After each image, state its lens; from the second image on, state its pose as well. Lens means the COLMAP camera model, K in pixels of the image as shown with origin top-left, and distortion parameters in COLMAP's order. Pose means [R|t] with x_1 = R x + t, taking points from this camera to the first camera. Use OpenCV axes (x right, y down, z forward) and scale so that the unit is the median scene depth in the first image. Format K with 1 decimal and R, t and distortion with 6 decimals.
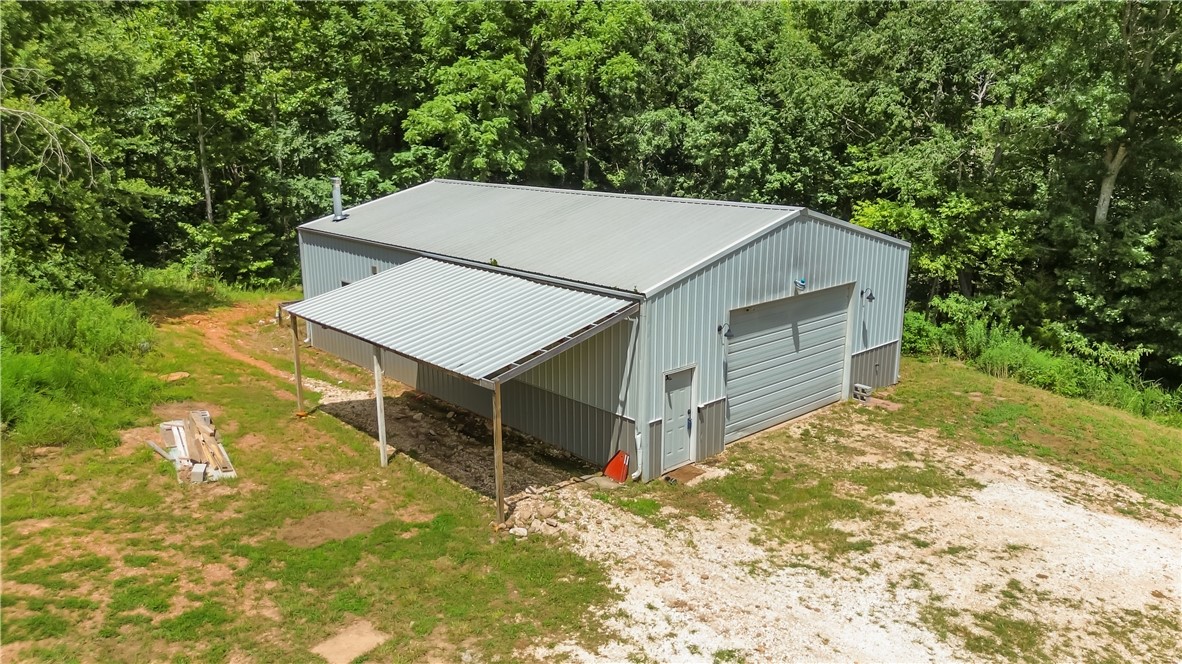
lens RADIAL K [[841.5, 0, 598.4], [0, 841.5, 333.6], [0, 0, 1]] dist [0.044951, -0.041601]
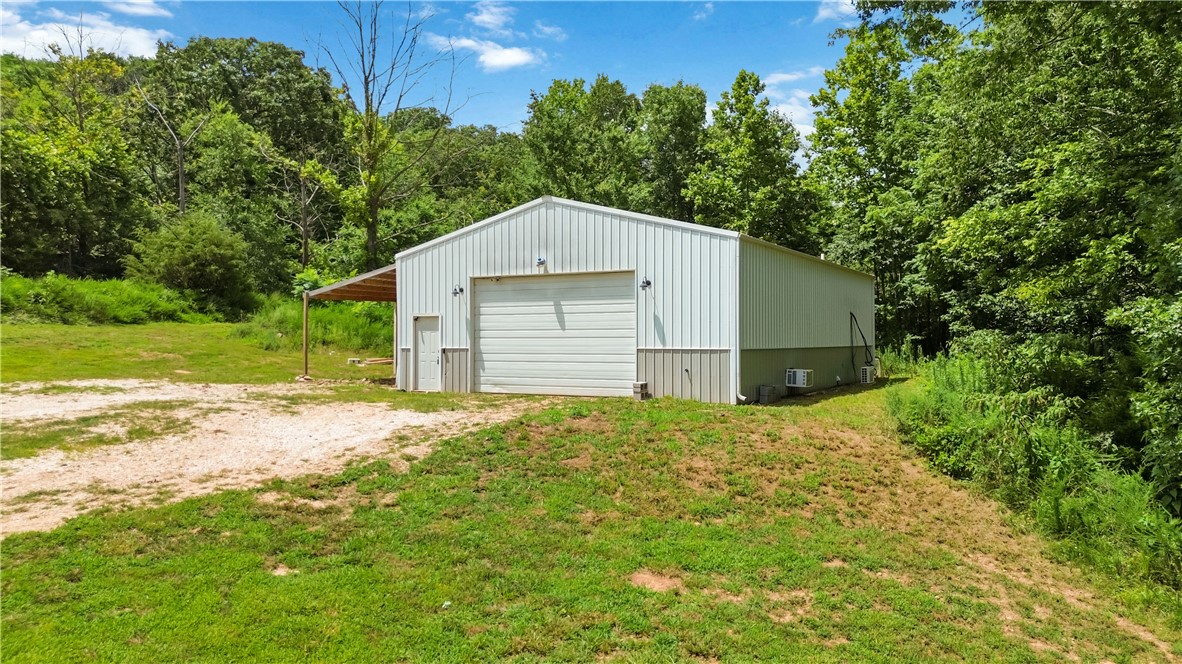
lens RADIAL K [[841.5, 0, 593.7], [0, 841.5, 336.7], [0, 0, 1]] dist [0.044951, -0.041601]
pose [[0.305051, -0.003324, -0.952330, 1.705695], [-0.223976, 0.971694, -0.075135, 0.136159], [0.925624, 0.236219, 0.295672, 0.971277]]
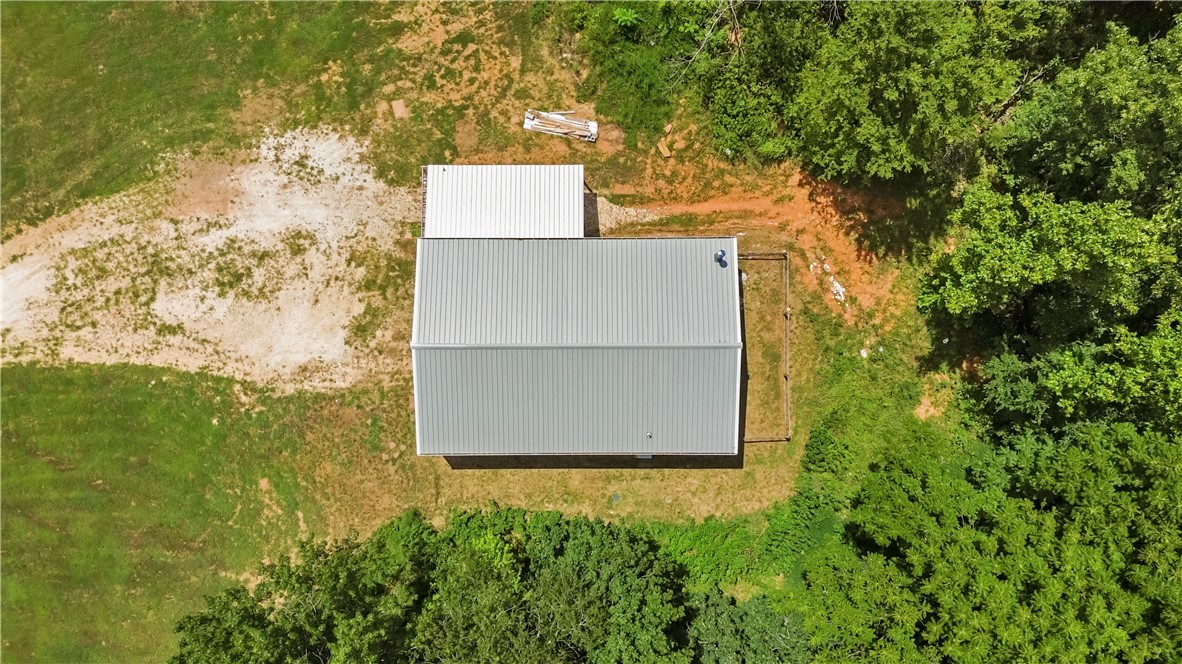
lens RADIAL K [[841.5, 0, 587.3], [0, 841.5, 327.5], [0, 0, 1]] dist [0.044951, -0.041601]
pose [[-0.681958, 0.731389, -0.001763, -0.096677], [-0.172547, -0.158542, 0.972158, -2.775477], [0.710747, 0.663276, 0.234318, 0.999204]]
